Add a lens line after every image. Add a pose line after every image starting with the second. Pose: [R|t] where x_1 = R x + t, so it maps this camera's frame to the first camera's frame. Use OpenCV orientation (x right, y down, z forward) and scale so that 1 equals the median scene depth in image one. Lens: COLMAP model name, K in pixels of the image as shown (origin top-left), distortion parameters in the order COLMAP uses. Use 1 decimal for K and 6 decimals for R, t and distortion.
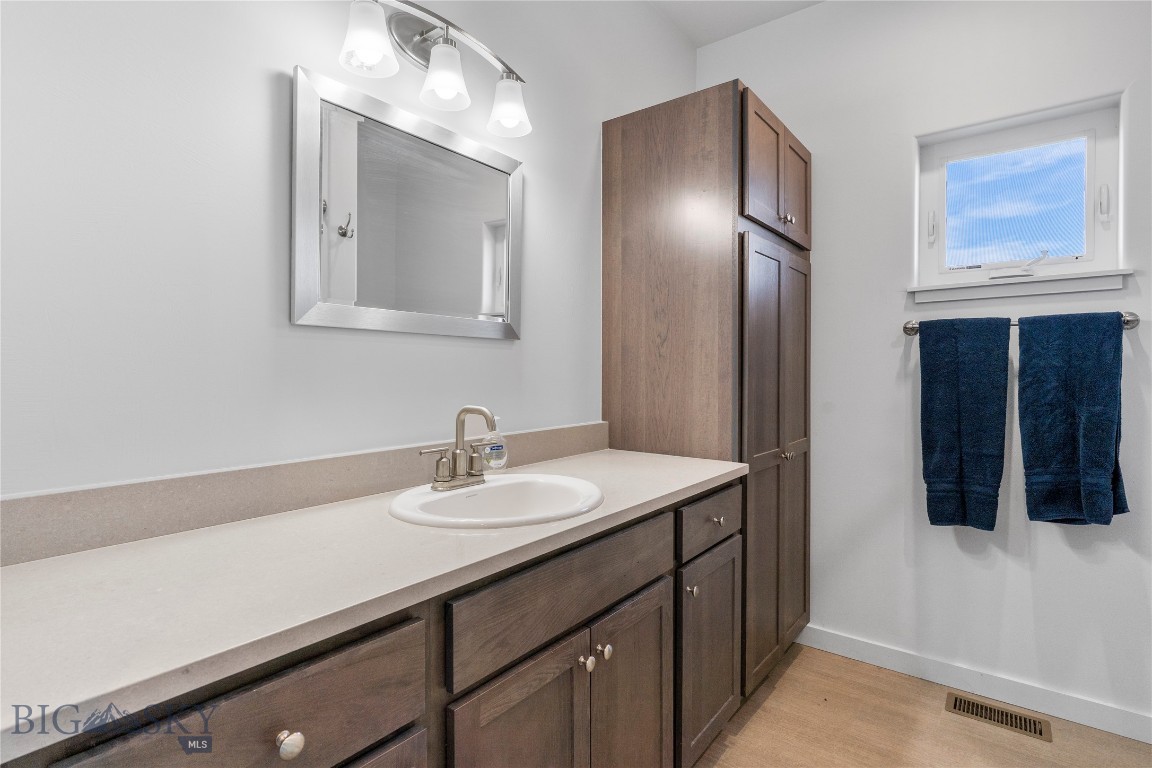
lens RADIAL K [[576.7, 0, 581.5], [0, 576.7, 375.8], [0, 0, 1]] dist [0.012880, 0.000623]
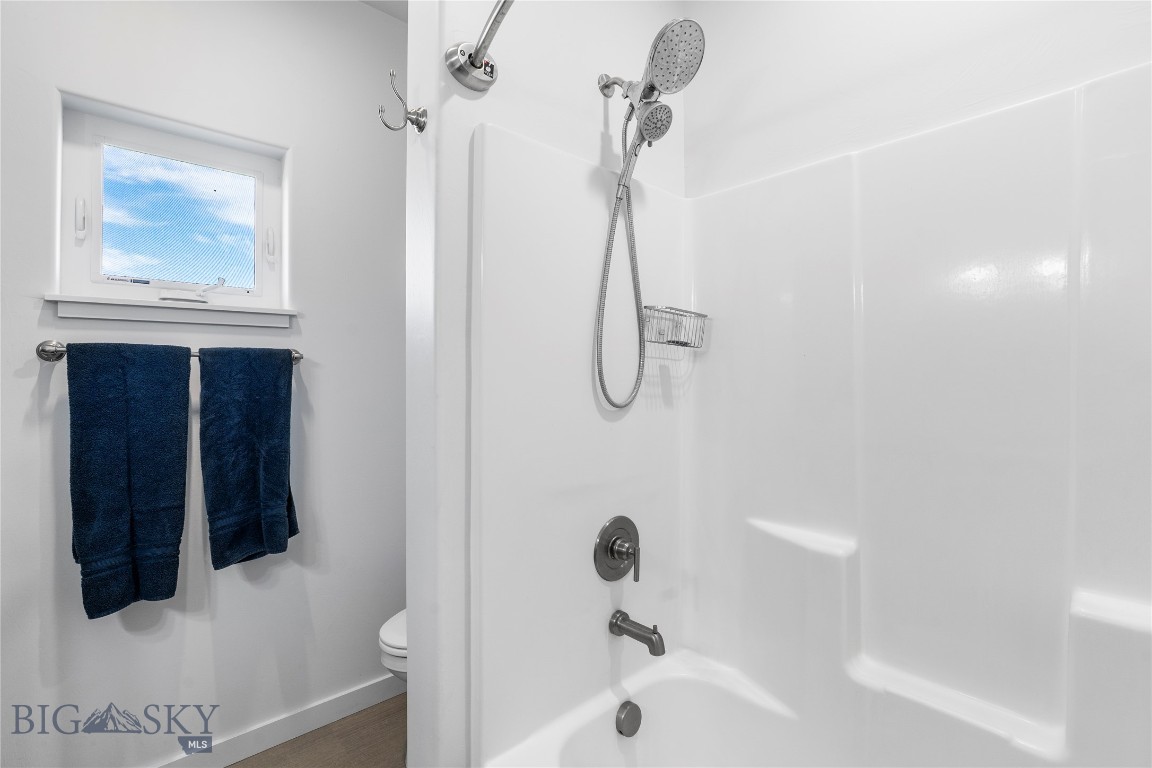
lens RADIAL K [[519.3, 0, 587.7], [0, 519.3, 371.7], [0, 0, 1]] dist [-0.011371, 0.001913]
pose [[0.184219, 0.008377, 0.982849, 0.074109], [0.012154, 0.999868, -0.010800, -0.046666], [-0.982810, 0.013935, 0.184093, 0.257907]]
